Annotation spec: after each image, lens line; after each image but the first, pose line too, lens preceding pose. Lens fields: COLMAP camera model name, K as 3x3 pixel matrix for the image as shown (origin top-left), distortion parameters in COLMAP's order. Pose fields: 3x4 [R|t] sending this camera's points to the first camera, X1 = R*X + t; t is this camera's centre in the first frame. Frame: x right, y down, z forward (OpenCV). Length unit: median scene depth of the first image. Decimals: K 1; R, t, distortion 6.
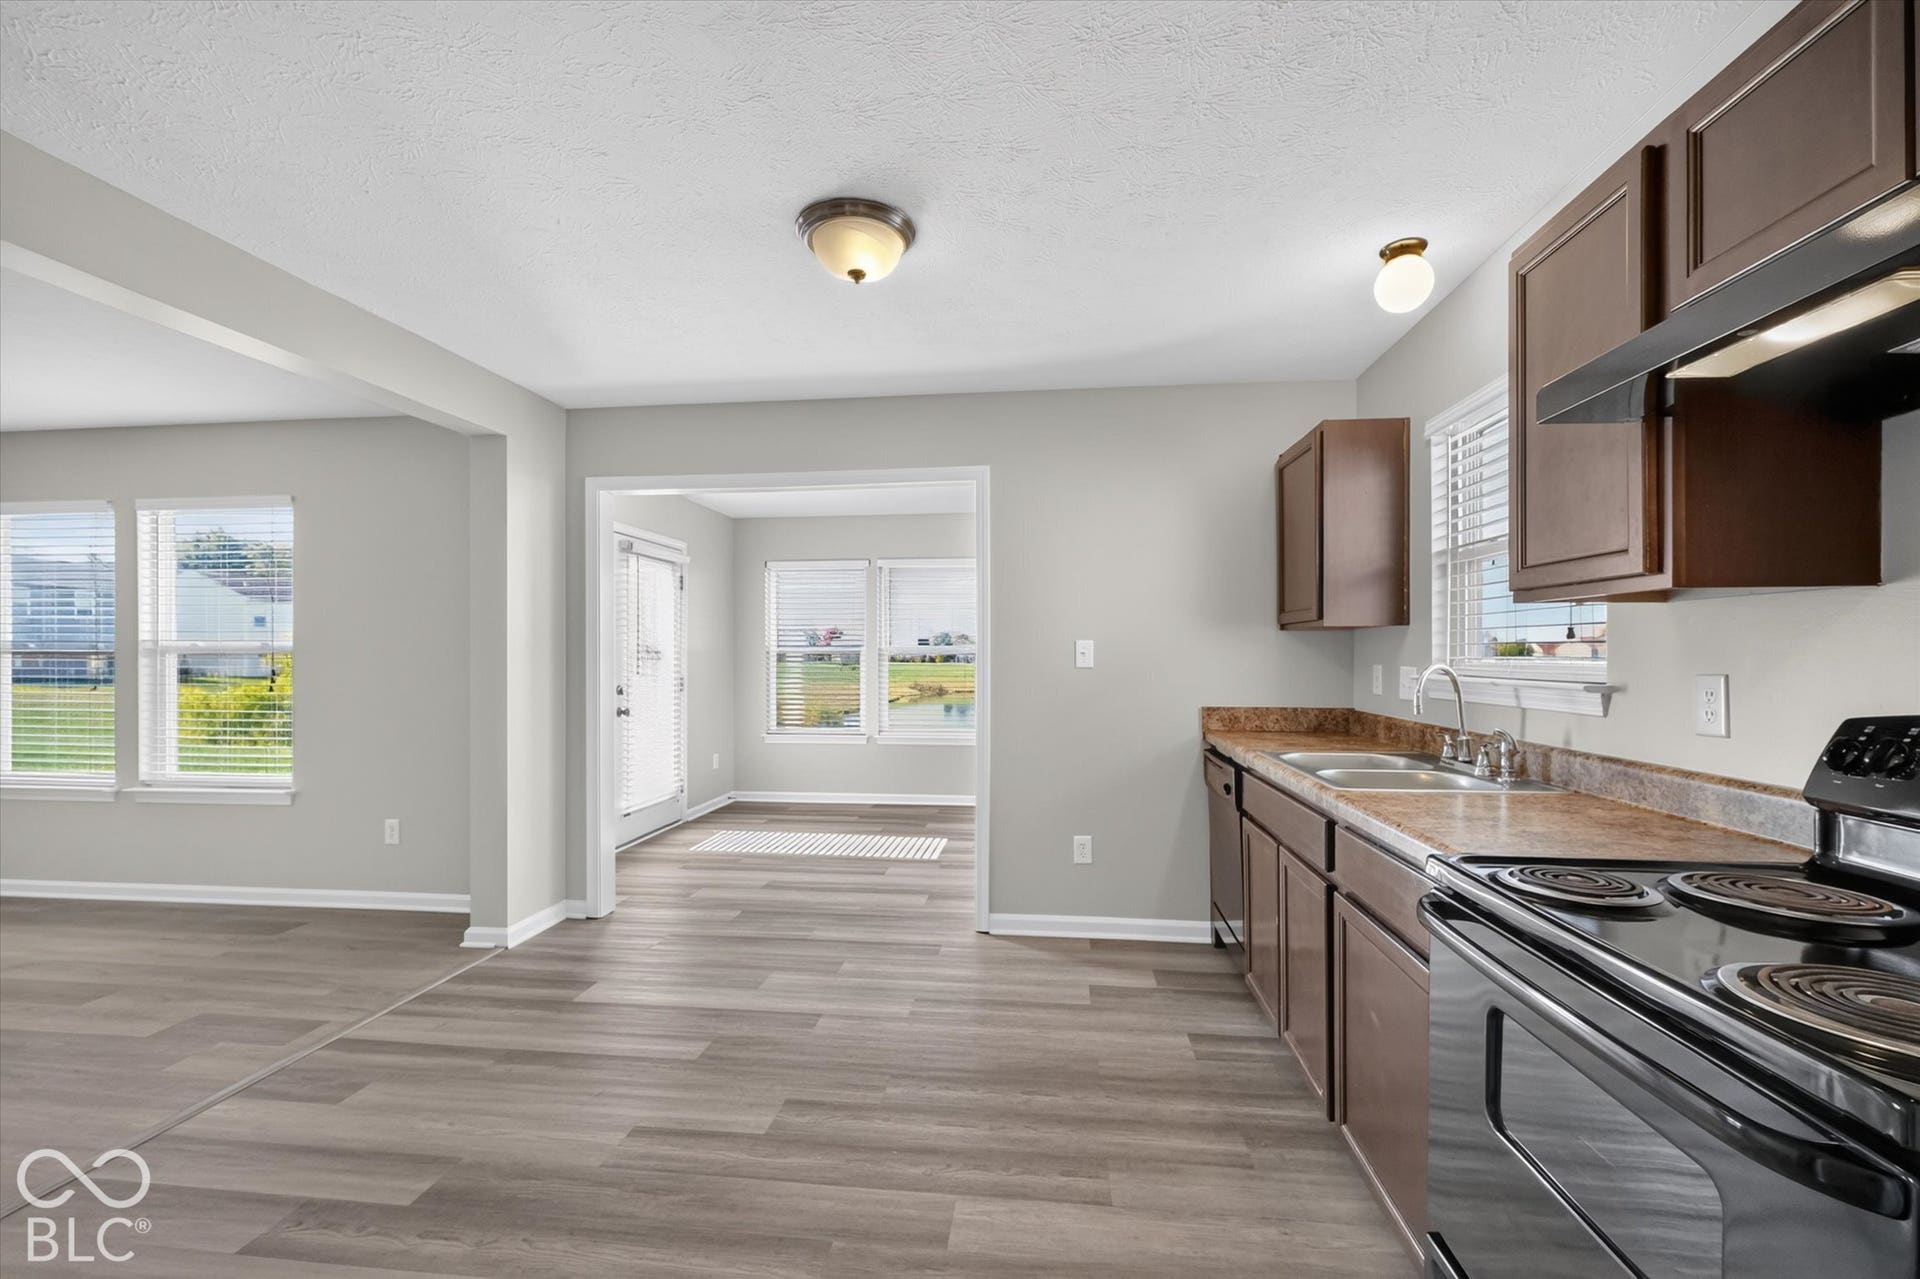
lens RADIAL K [[811.8, 0, 959.1], [0, 811.8, 653.4], [0, 0, 1]] dist [0.004083, -0.001630]
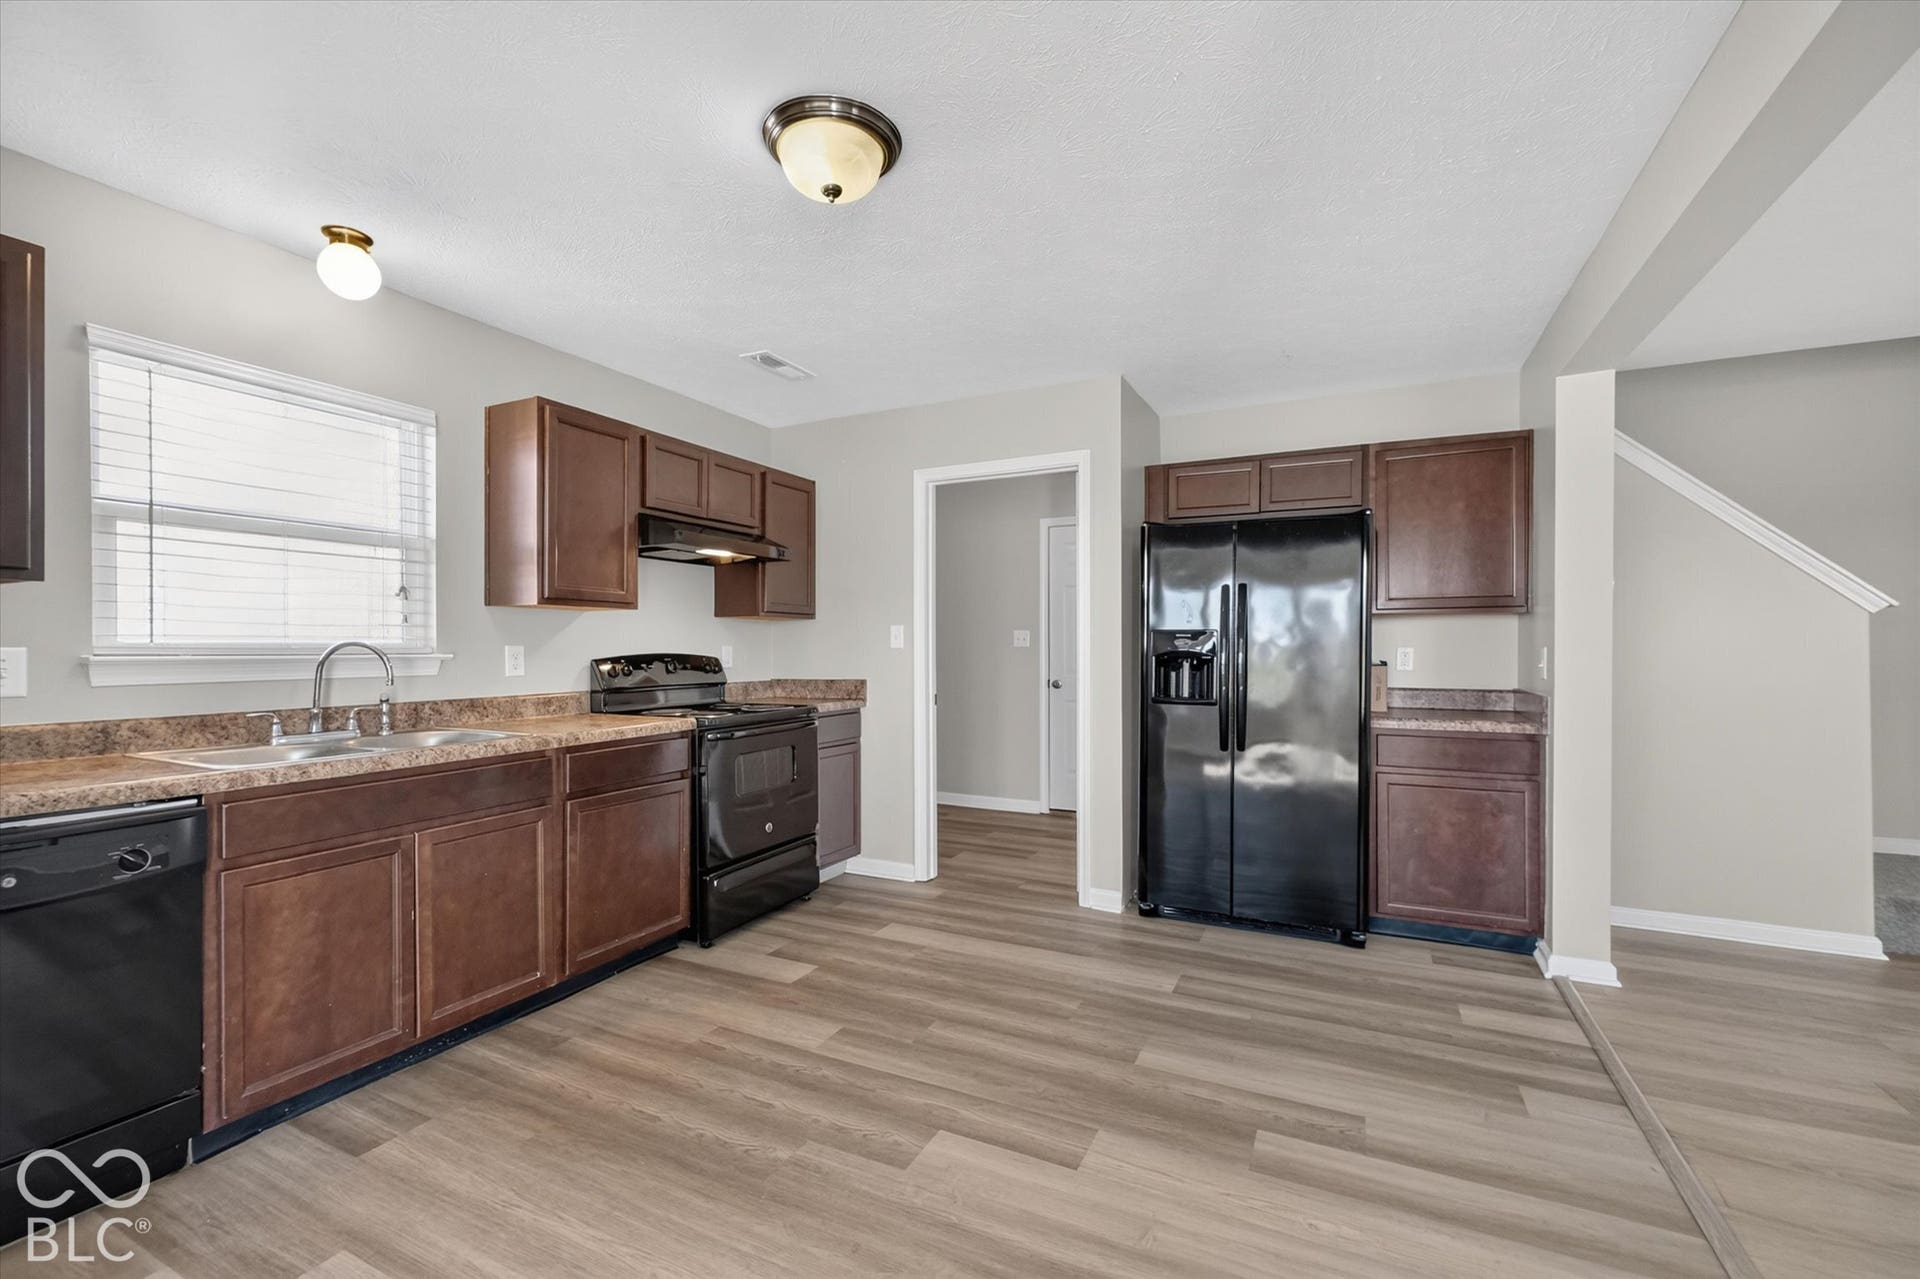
lens RADIAL K [[811.8, 0, 956.1], [0, 811.8, 641.1], [0, 0, 1]] dist [0.004083, -0.001630]
pose [[-0.940699, 0.001781, 0.339238, -0.420144], [-0.000046, 0.999986, -0.005378, 0.014043], [-0.339243, -0.005074, -0.940685, 1.366543]]
